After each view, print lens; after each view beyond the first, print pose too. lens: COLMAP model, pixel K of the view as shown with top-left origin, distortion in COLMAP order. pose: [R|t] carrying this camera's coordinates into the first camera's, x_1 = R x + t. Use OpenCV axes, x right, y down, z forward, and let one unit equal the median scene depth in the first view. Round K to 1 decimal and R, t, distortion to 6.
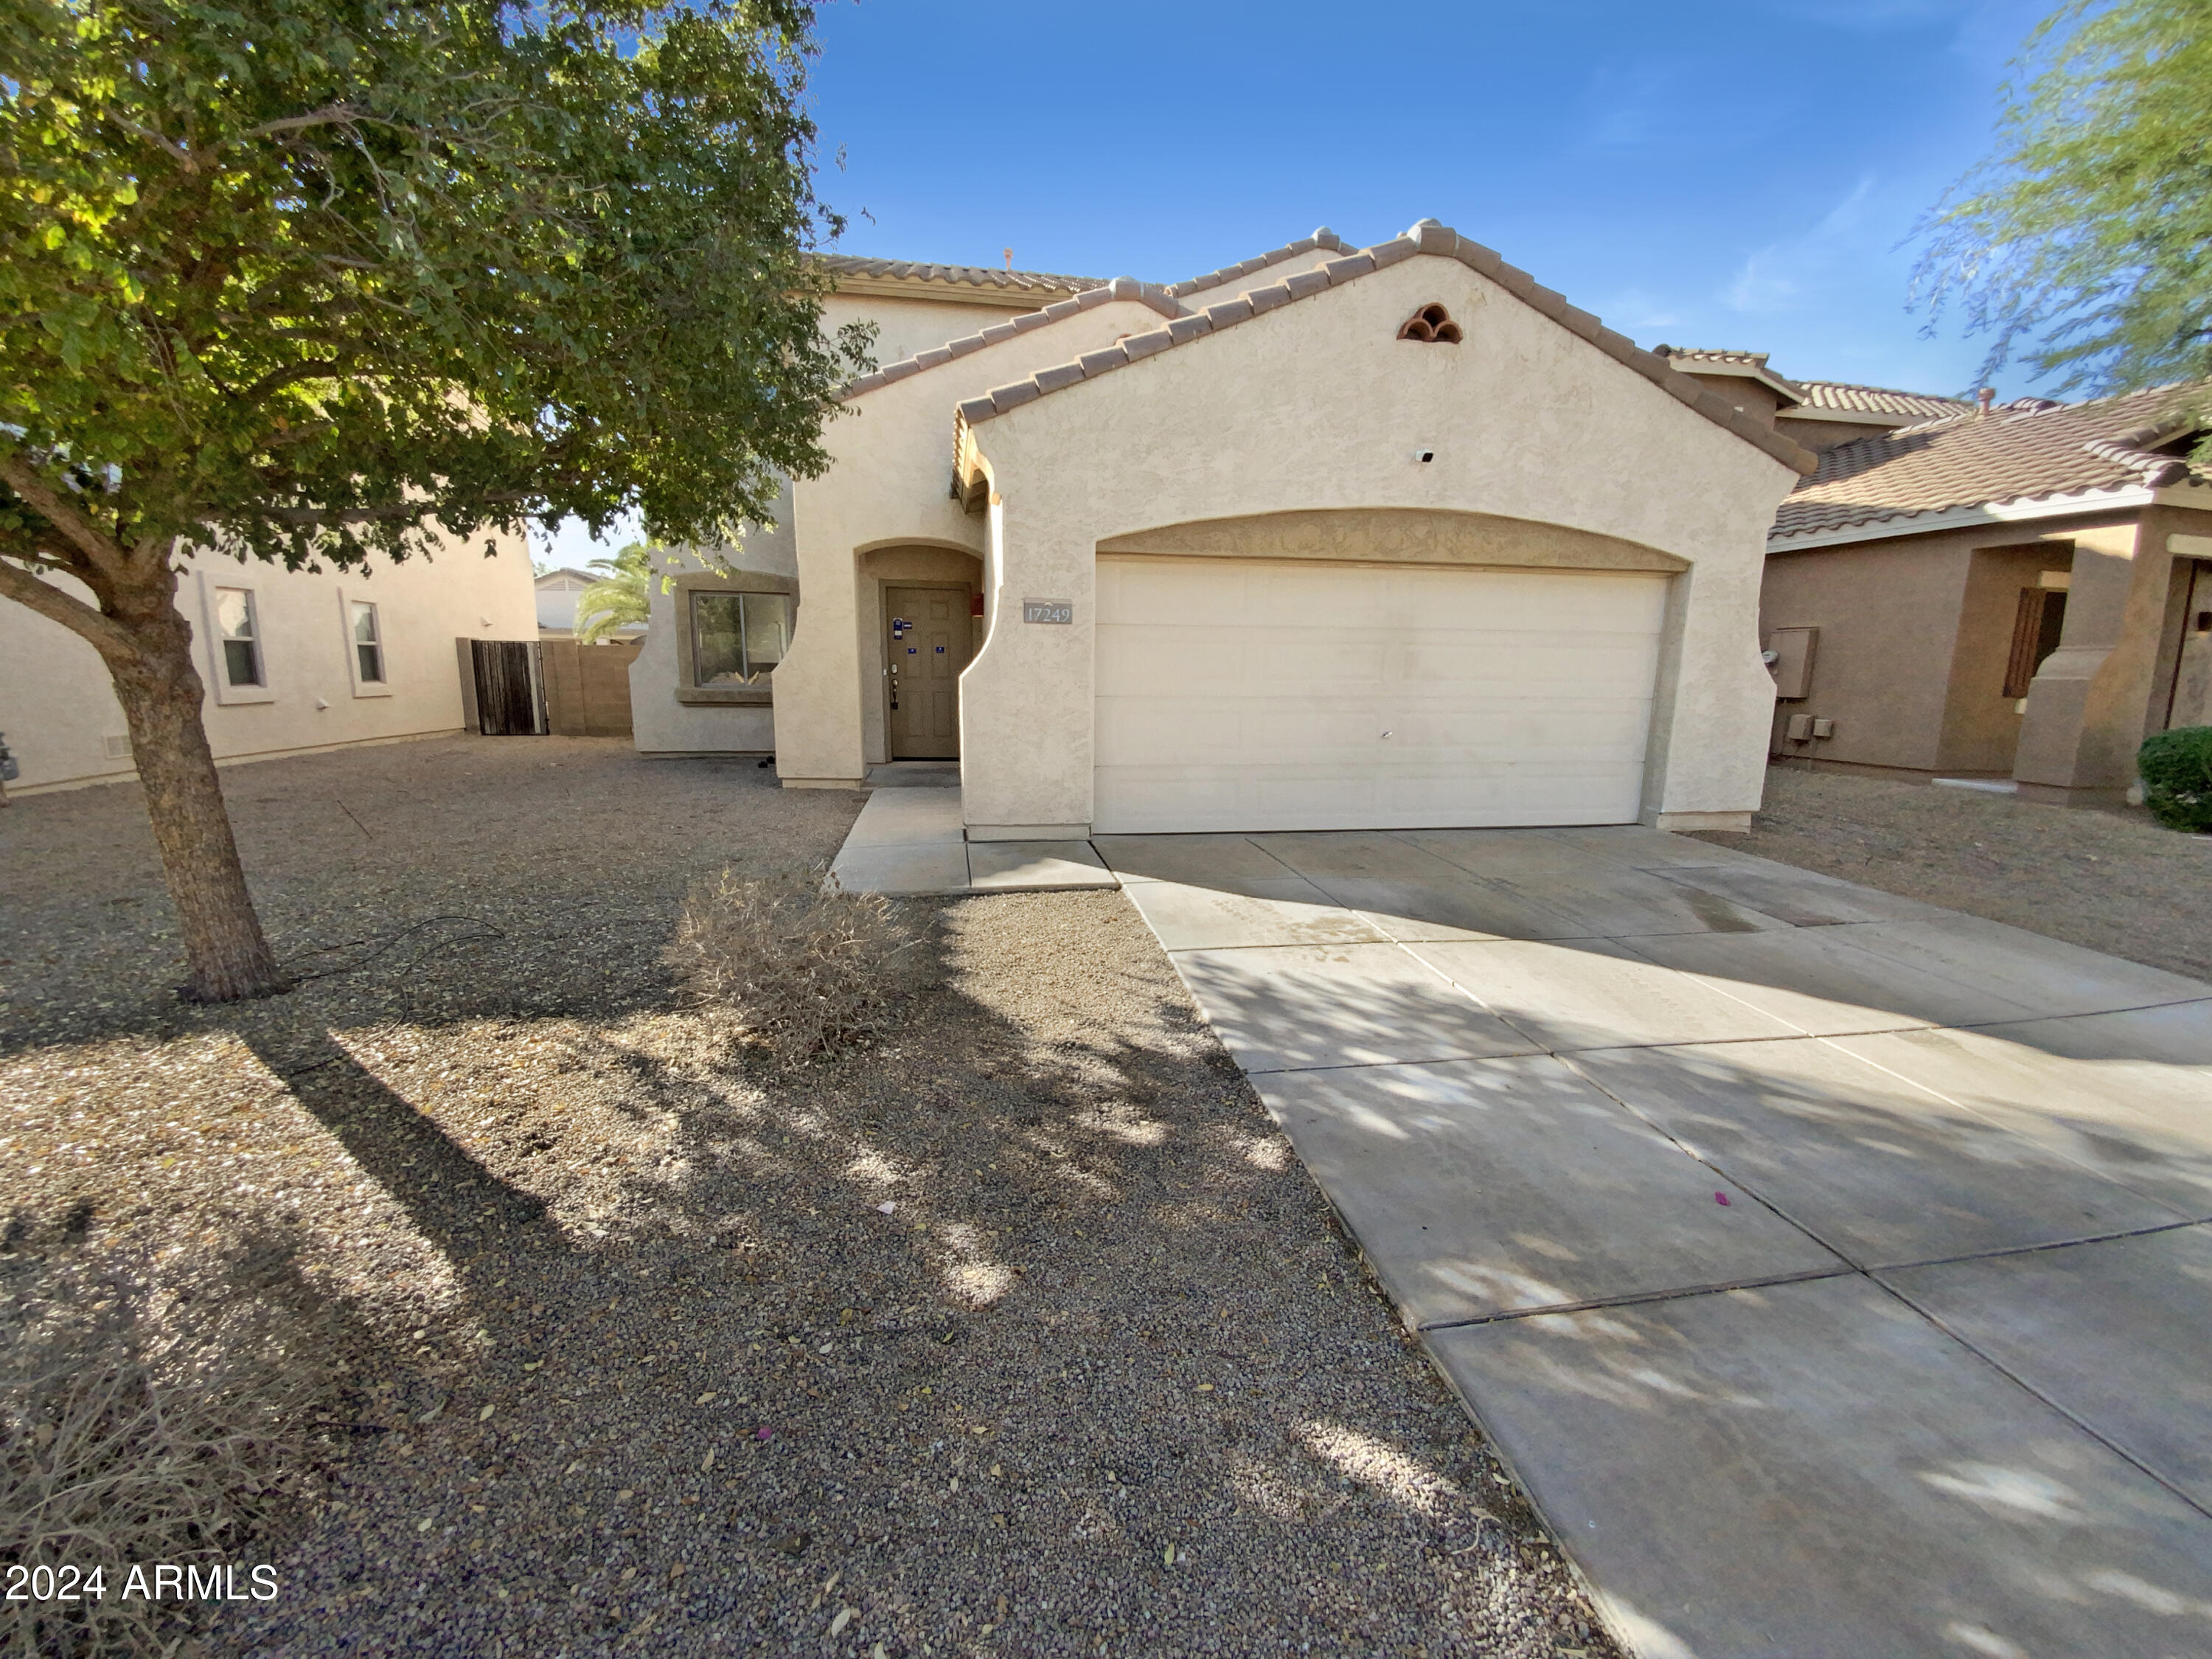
lens RADIAL K [[893.8, 0, 1111.3], [0, 893.8, 819.6], [0, 0, 1]] dist [0.024098, -0.019355]
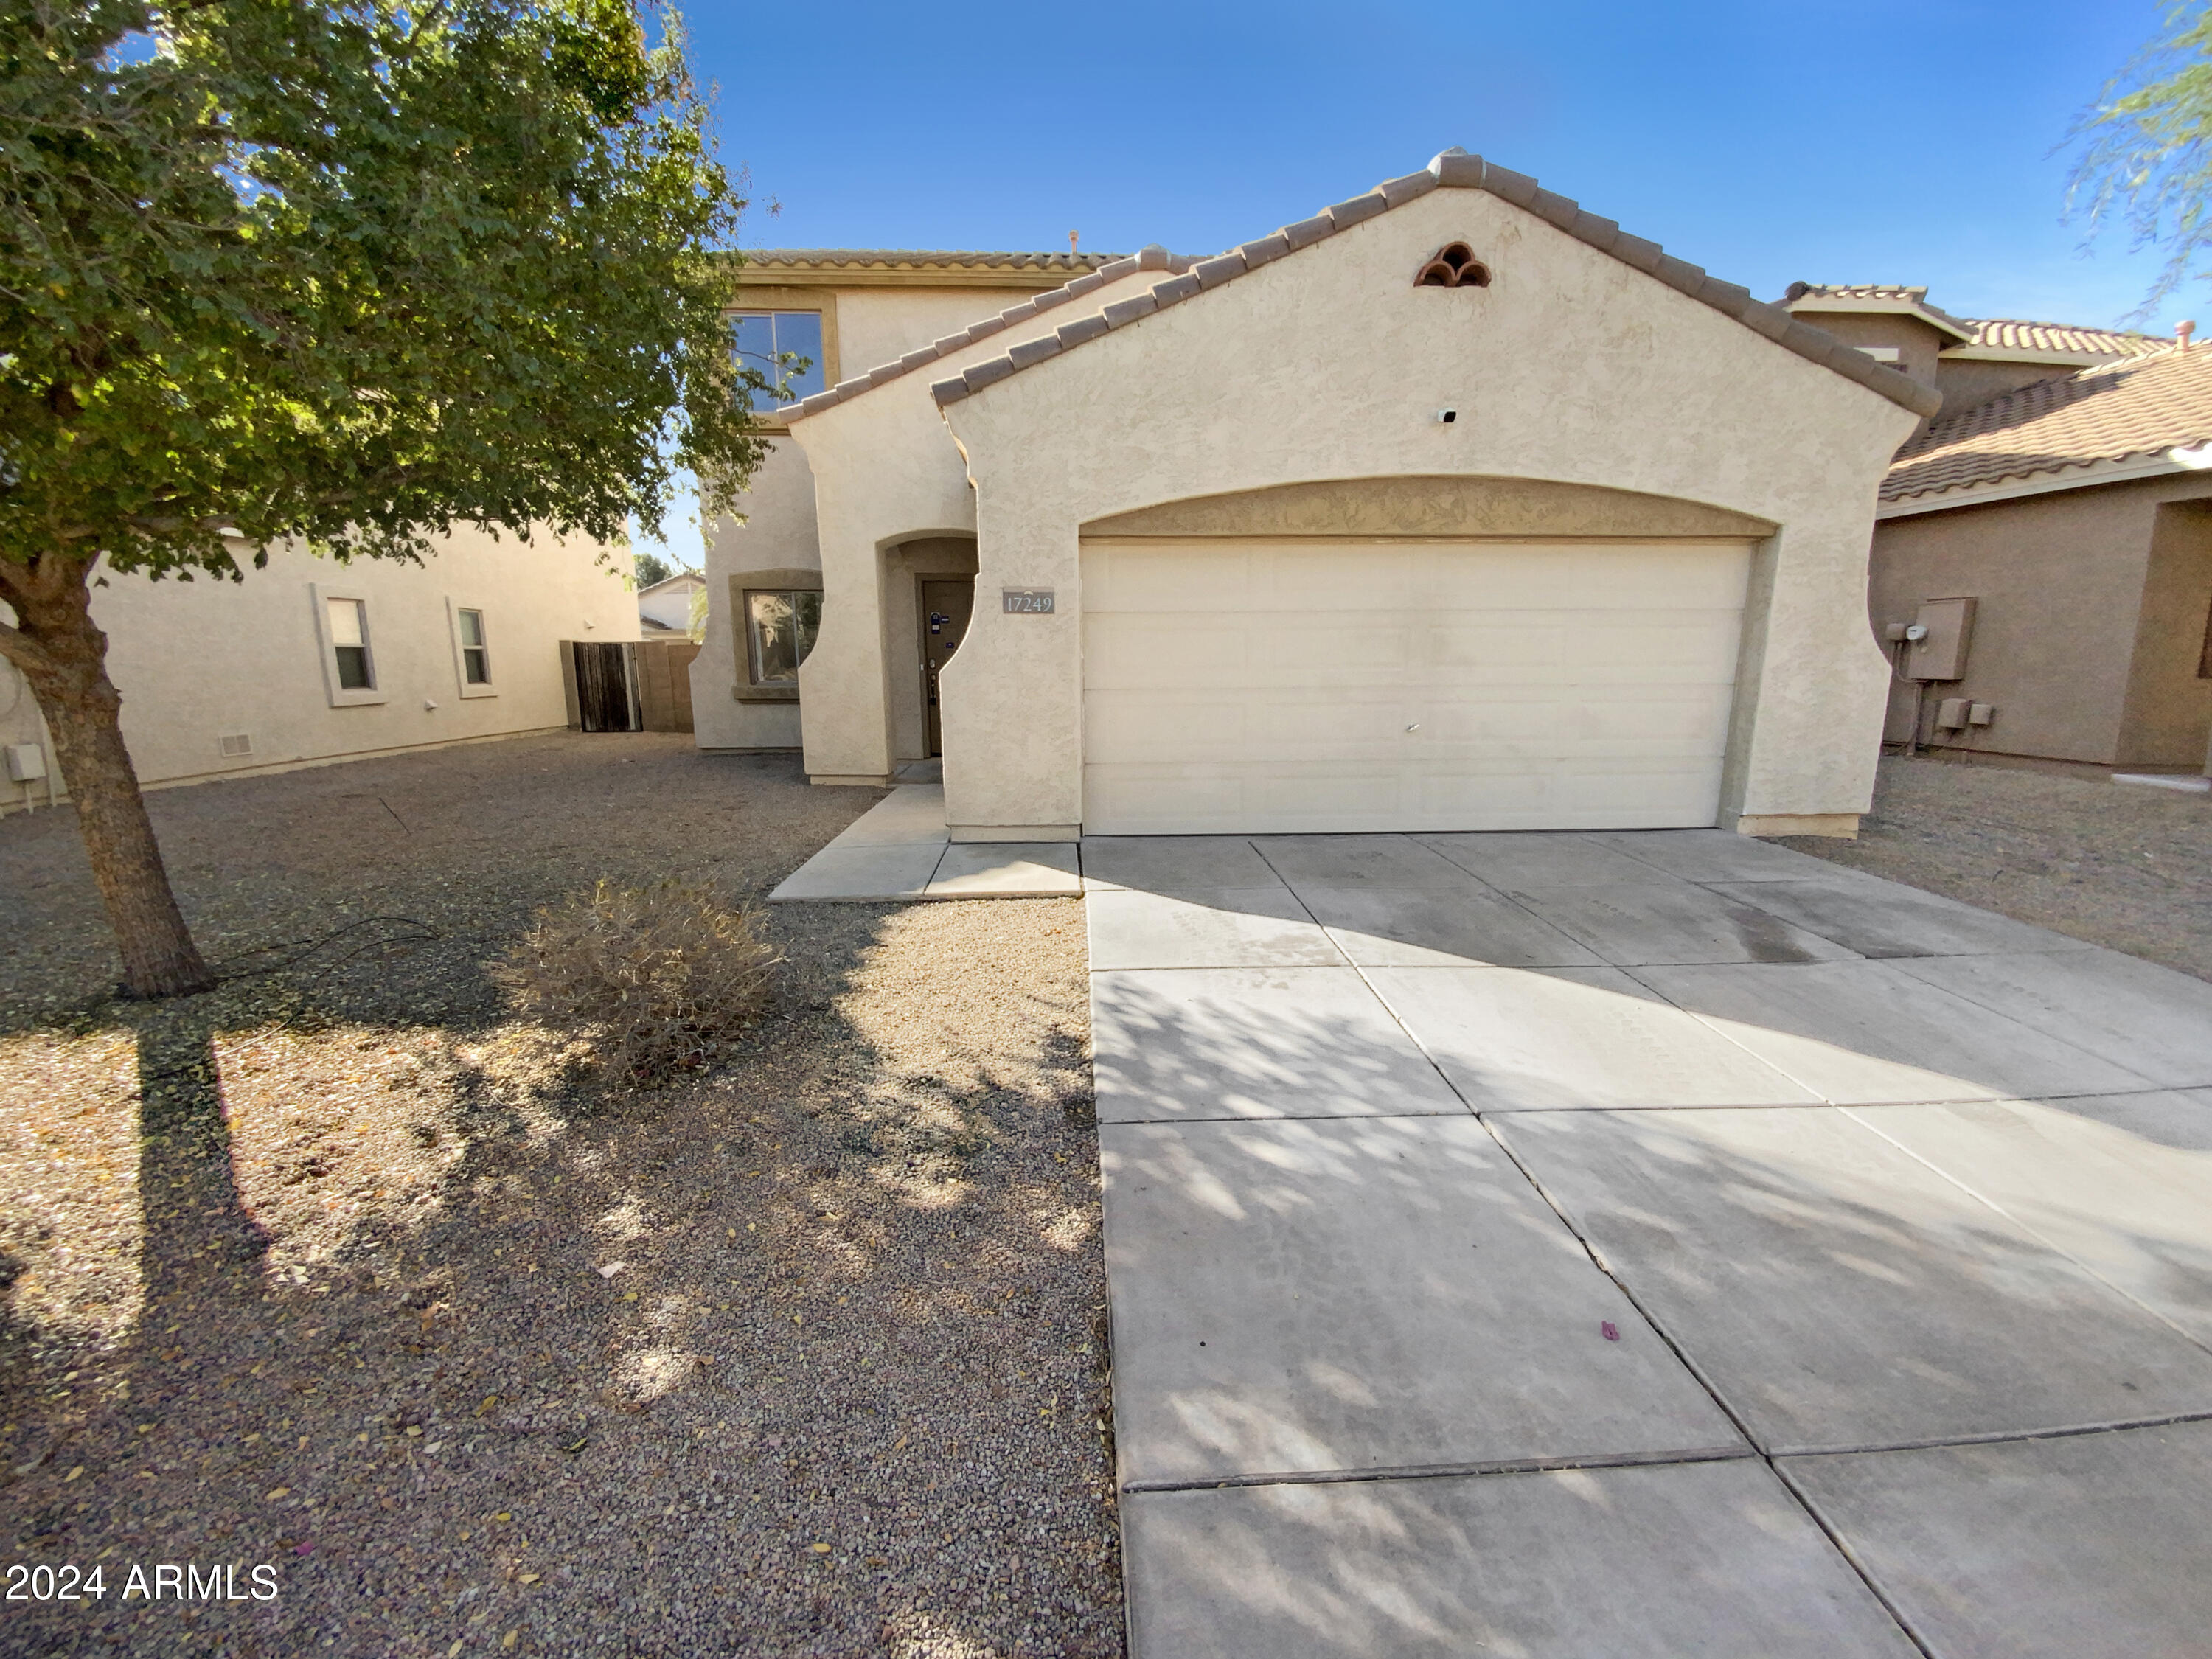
lens RADIAL K [[893.8, 0, 1111.3], [0, 893.8, 819.6], [0, 0, 1]] dist [0.024098, -0.019355]
pose [[0.991612, 0.005856, -0.129118, 0.204771], [-0.004526, 0.999934, 0.010590, -0.017087], [0.129171, -0.009916, 0.991573, 0.102065]]
